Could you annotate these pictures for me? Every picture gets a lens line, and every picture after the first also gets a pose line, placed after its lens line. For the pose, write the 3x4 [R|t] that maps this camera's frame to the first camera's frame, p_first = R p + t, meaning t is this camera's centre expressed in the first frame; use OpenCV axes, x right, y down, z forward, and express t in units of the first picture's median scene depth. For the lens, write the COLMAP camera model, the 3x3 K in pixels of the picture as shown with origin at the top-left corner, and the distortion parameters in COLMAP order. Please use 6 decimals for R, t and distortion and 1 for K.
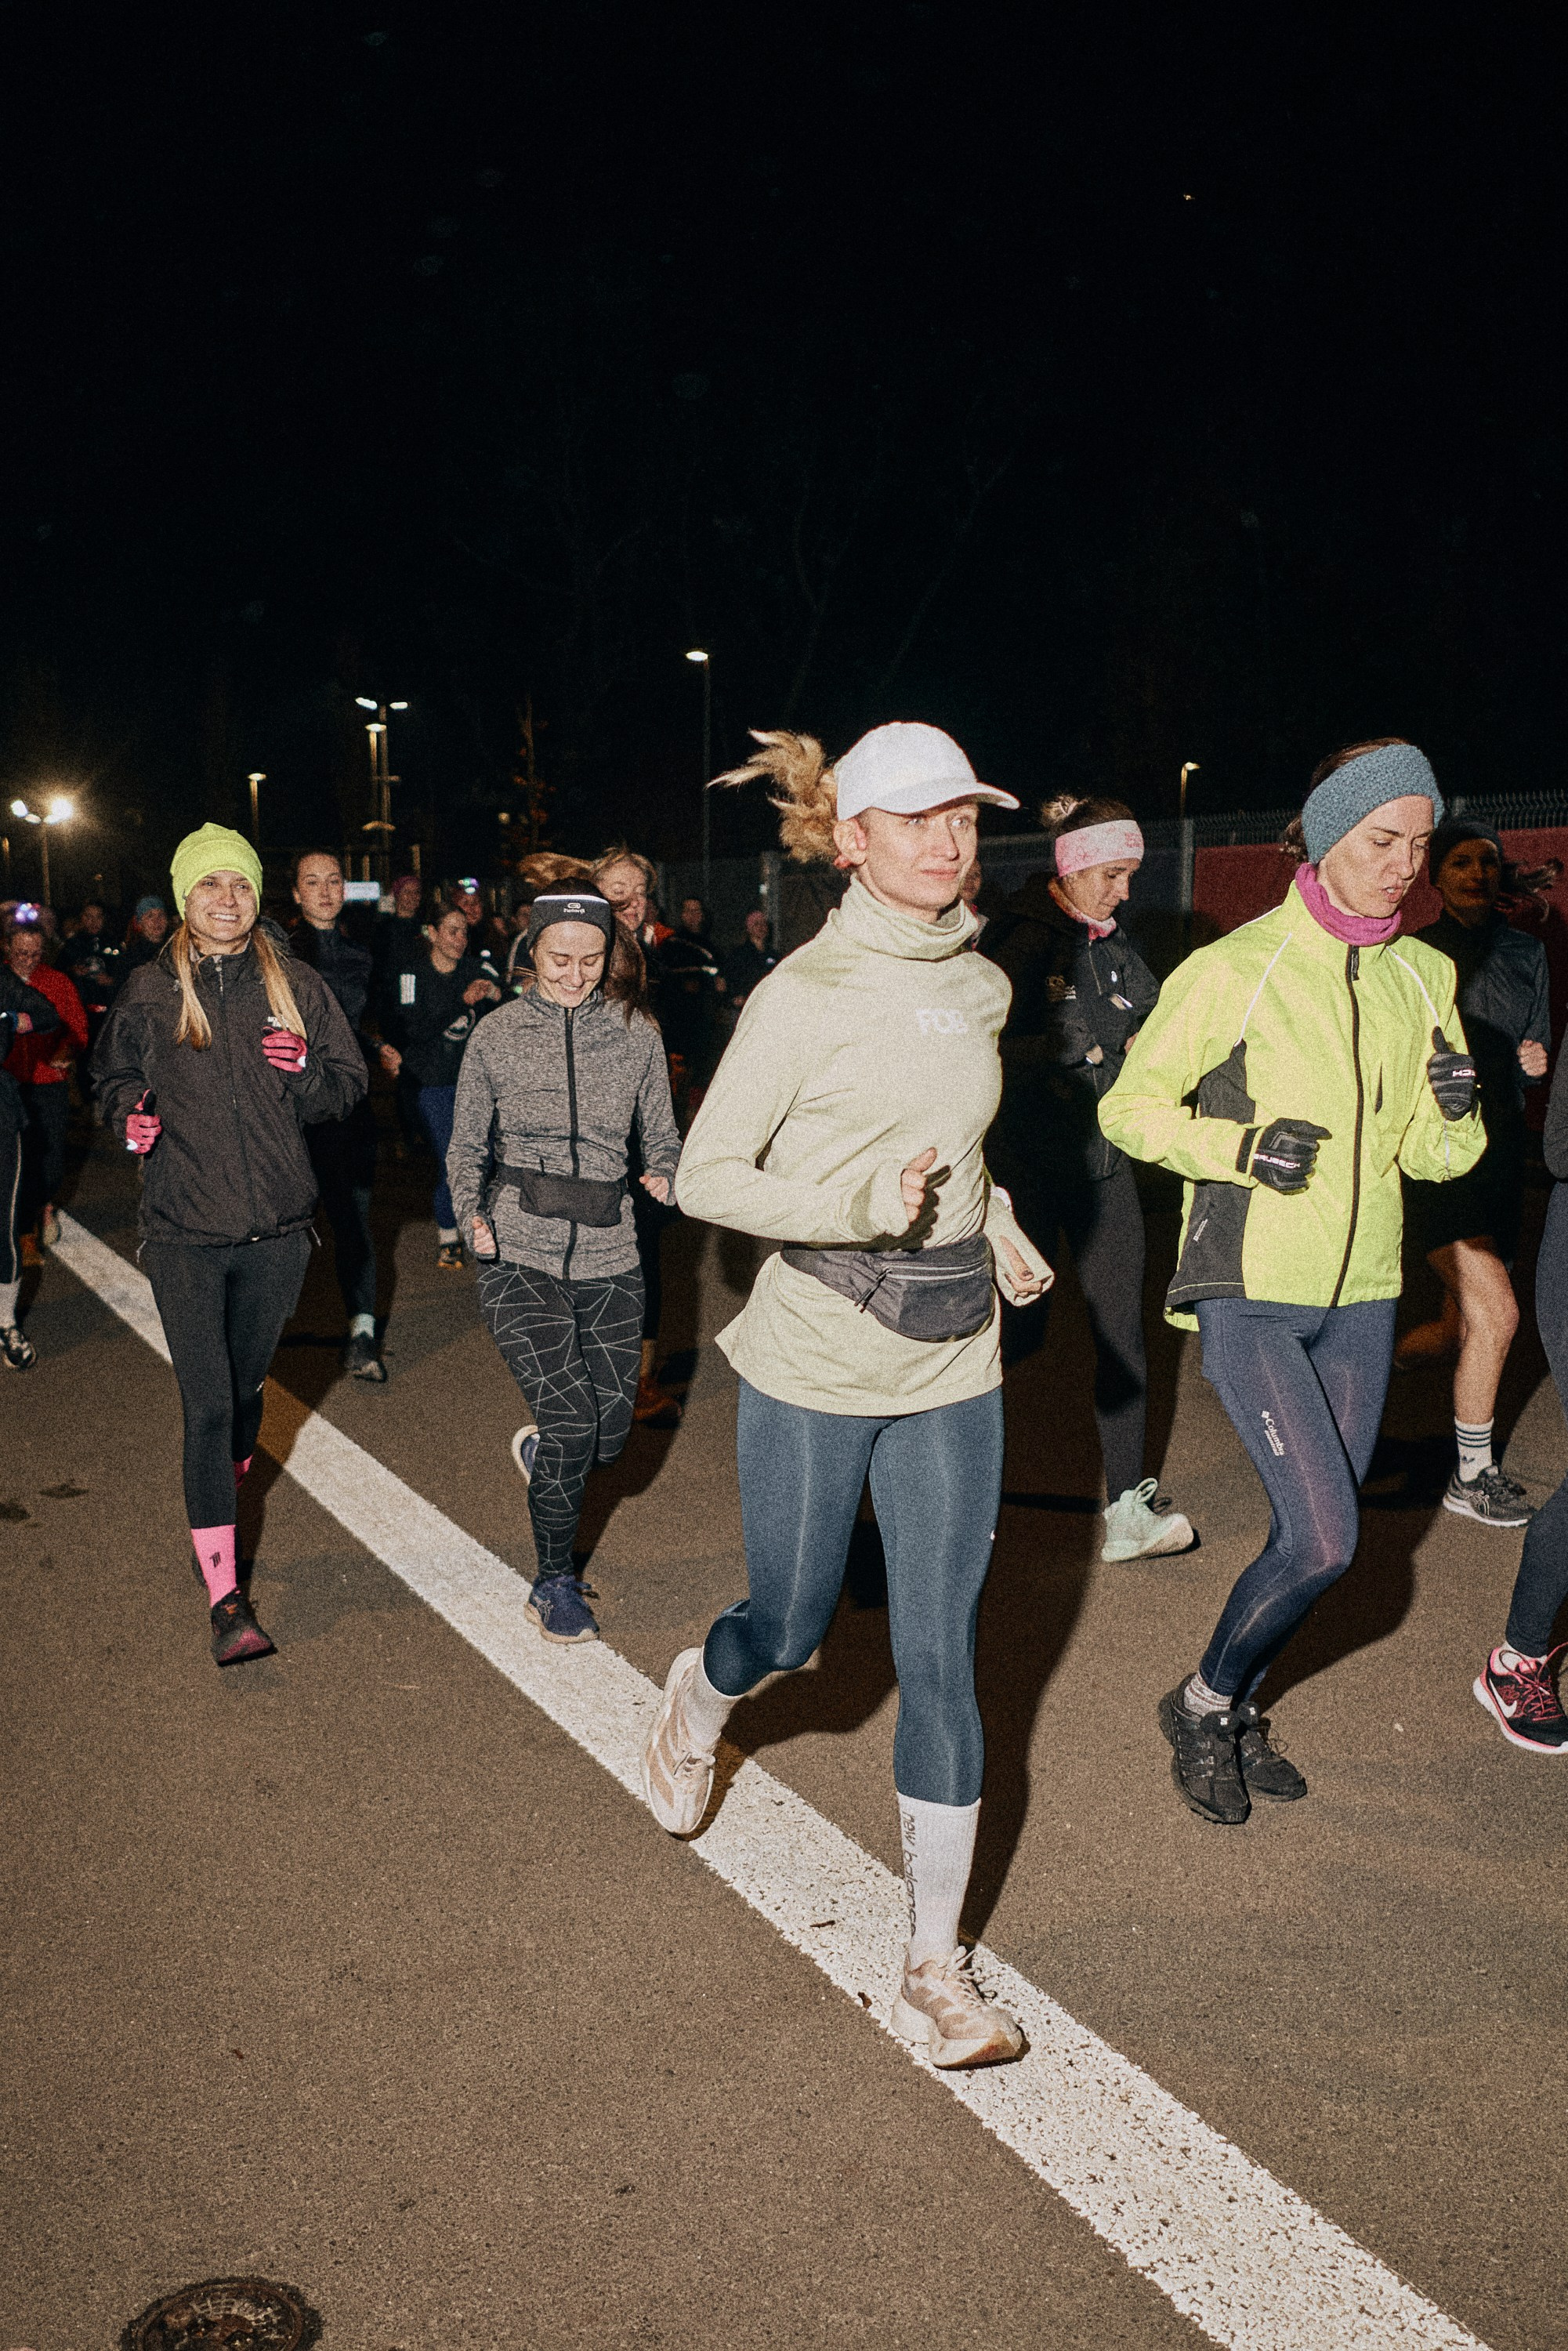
lens RADIAL K [[2584.2, 0, 782.1], [0, 2584.2, 1179.1], [0, 0, 1]] dist [0.011431, 0.000000]
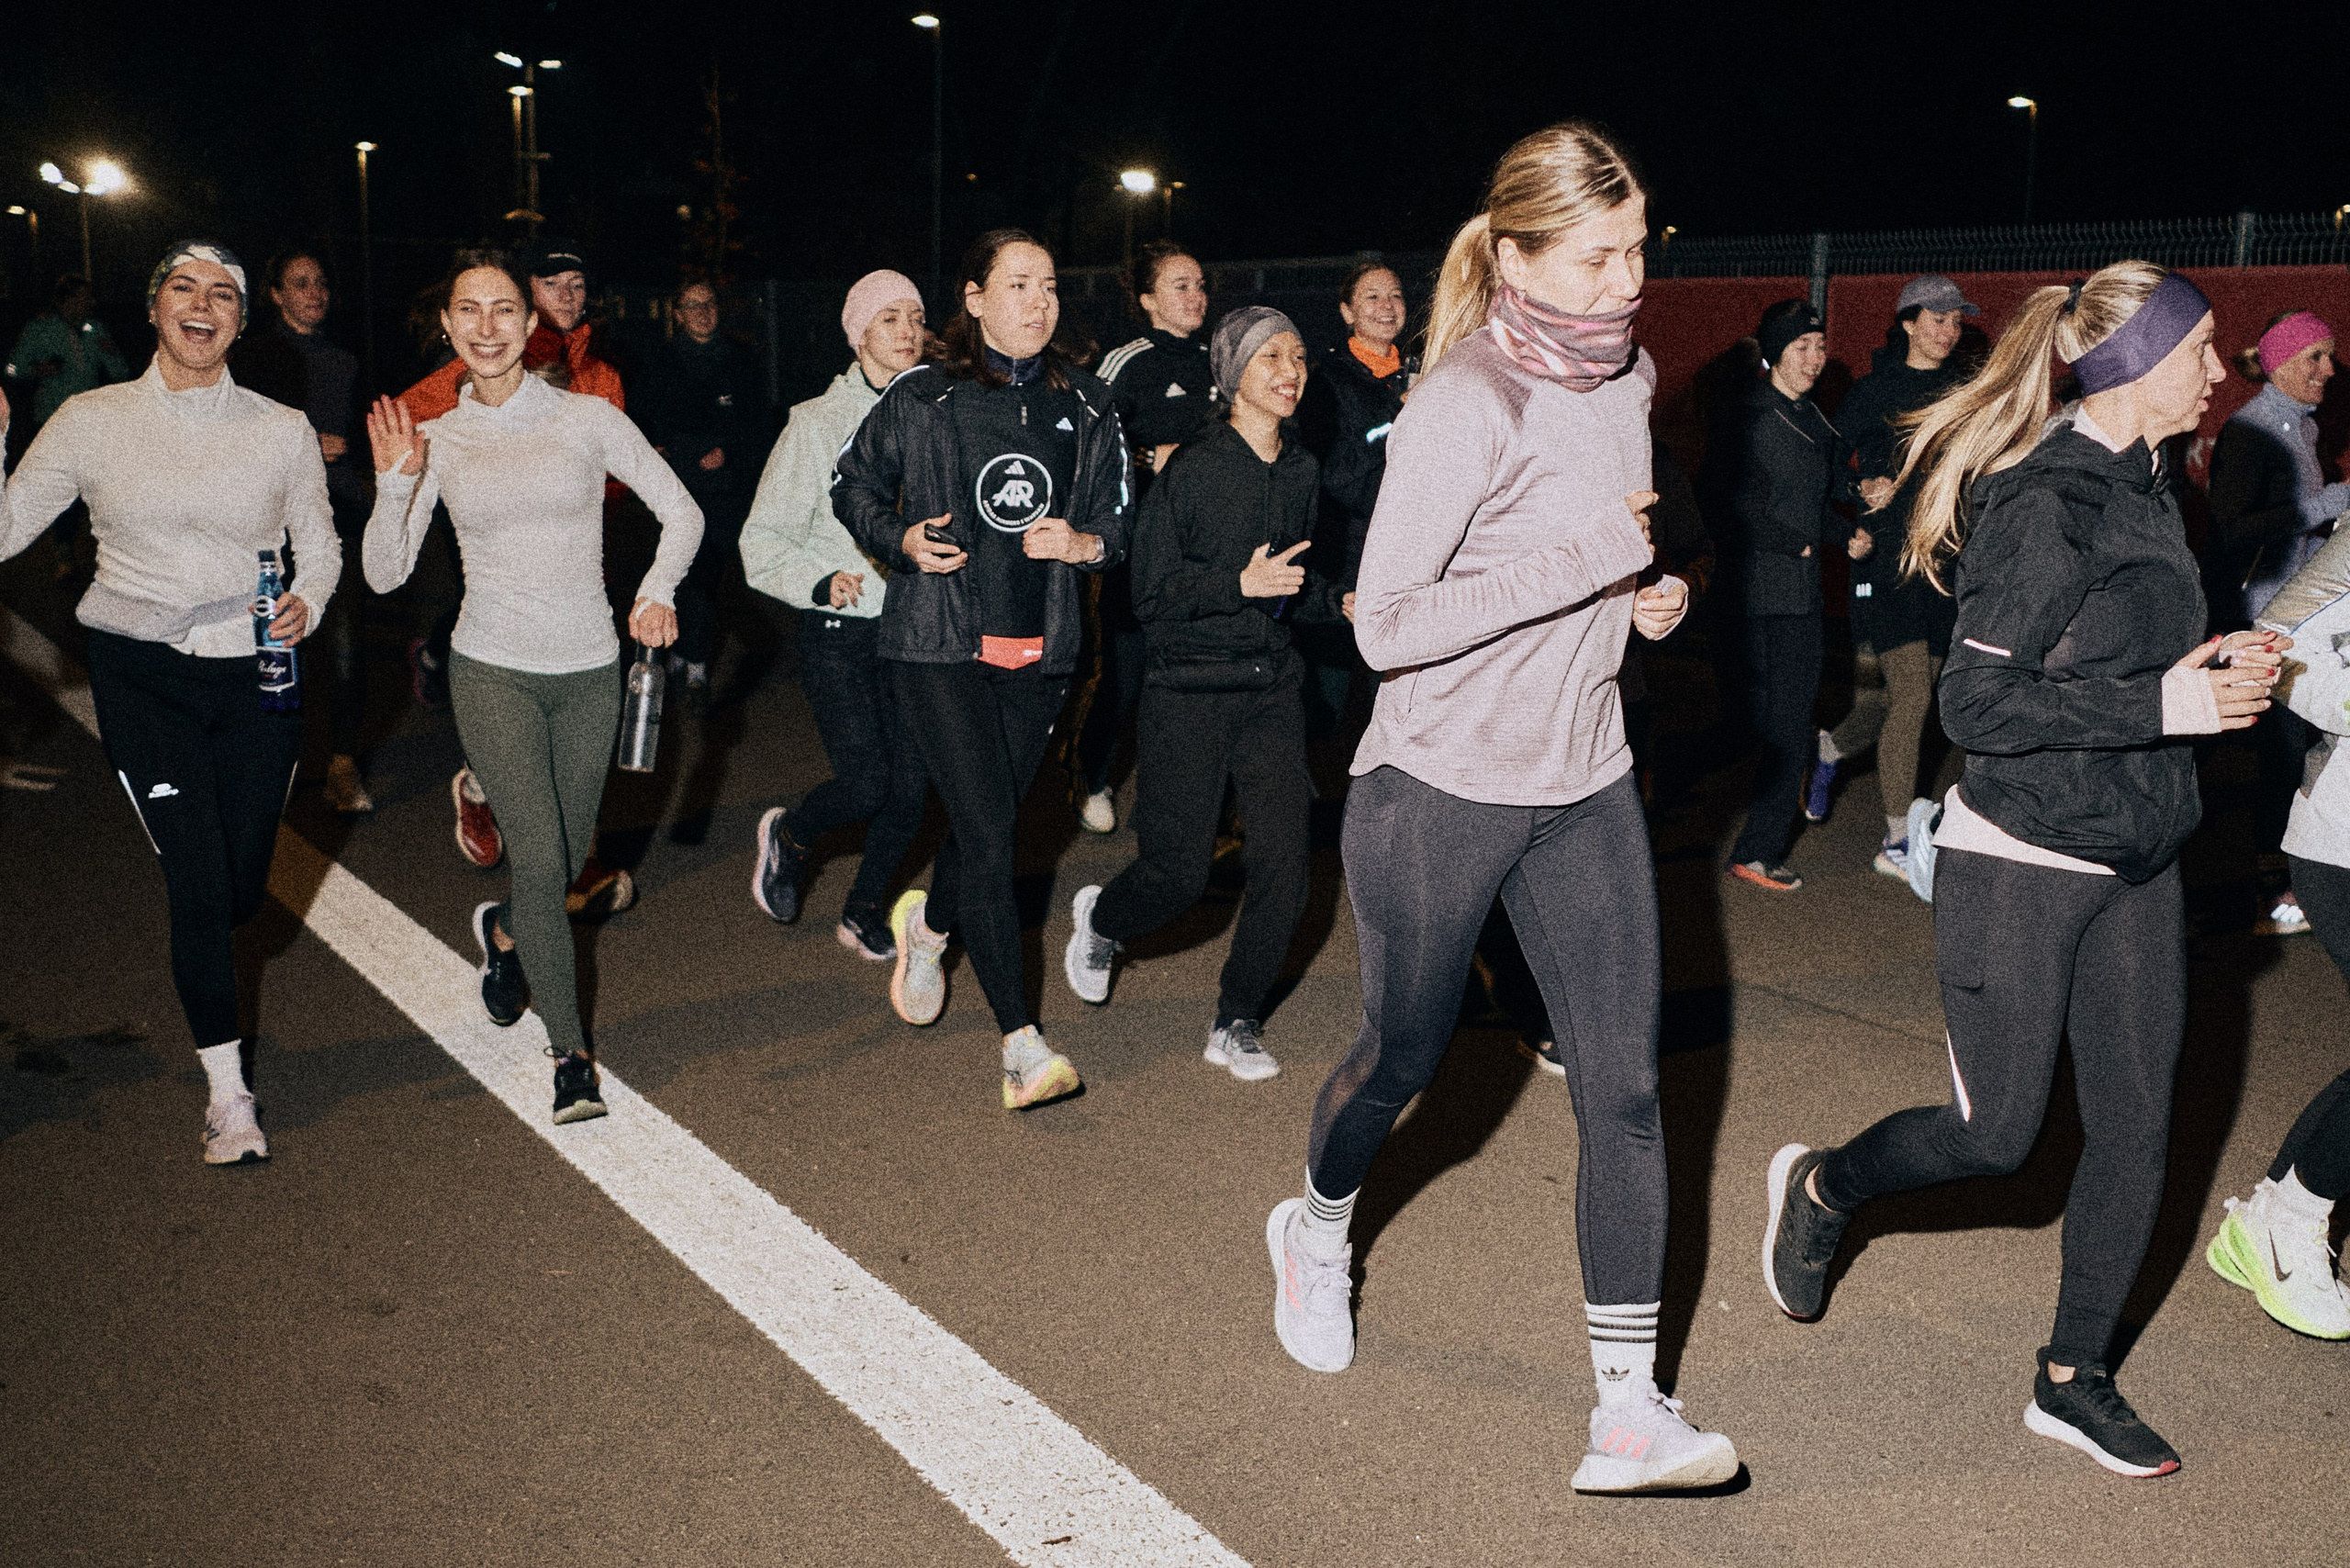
lens RADIAL K [[2583.3, 0, 1177.2], [0, 2583.3, 779.0], [0, 0, 1]] dist [0.011431, 0.000000]
pose [[0.989523, 0.010148, 0.144016, -0.069466], [-0.019305, 0.997869, 0.062327, -0.016044], [-0.143076, -0.064454, 0.987611, 0.167581]]
